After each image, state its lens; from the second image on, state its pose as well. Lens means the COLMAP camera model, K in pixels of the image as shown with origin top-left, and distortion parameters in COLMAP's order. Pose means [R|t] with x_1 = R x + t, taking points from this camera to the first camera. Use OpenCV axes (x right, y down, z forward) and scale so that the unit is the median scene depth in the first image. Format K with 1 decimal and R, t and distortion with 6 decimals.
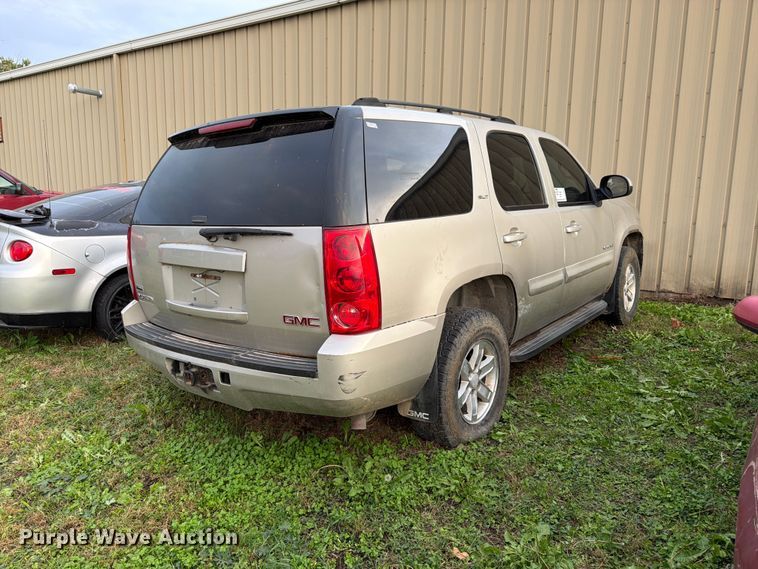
lens RADIAL K [[535.2, 0, 379.0], [0, 535.2, 284.5], [0, 0, 1]] dist [0.036124, -0.045304]
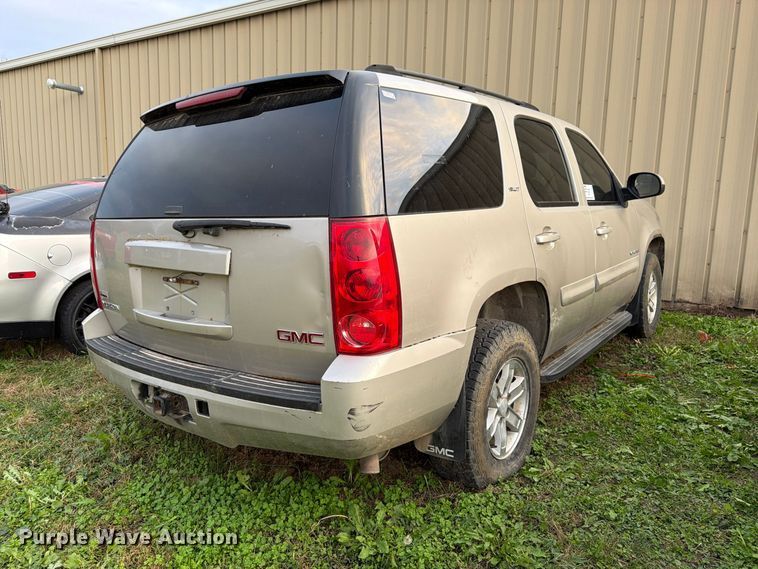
lens RADIAL K [[539.1, 0, 379.0], [0, 539.1, 284.5], [0, 0, 1]] dist [0.008432, -0.011711]
pose [[0.999766, 0.006264, 0.020700, -0.035459], [-0.005957, 0.999872, -0.014854, 0.001131], [-0.020791, 0.014727, 0.999675, 0.156943]]
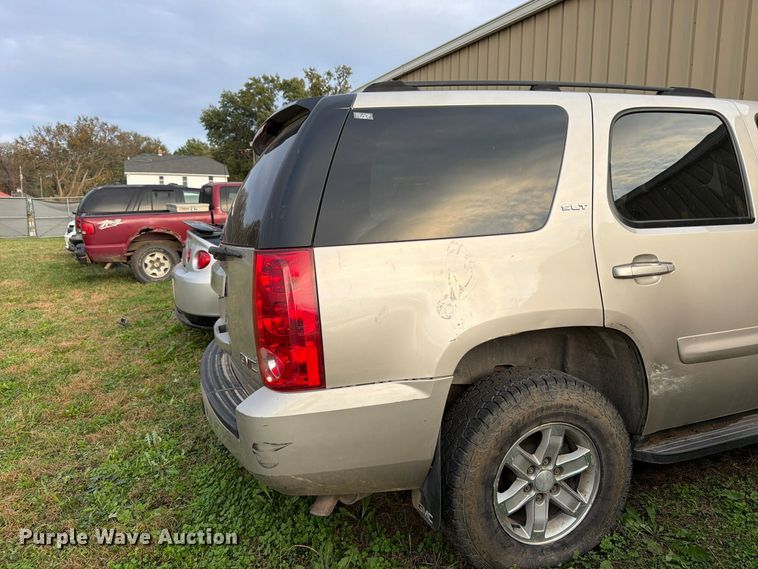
lens RADIAL K [[535.2, 0, 379.0], [0, 535.2, 284.5], [0, 0, 1]] dist [0.036124, -0.045304]
pose [[0.852217, 0.062597, -0.519430, 0.339160], [-0.073937, 0.997262, -0.001125, -0.049903], [0.517937, 0.039363, 0.854512, 0.310357]]
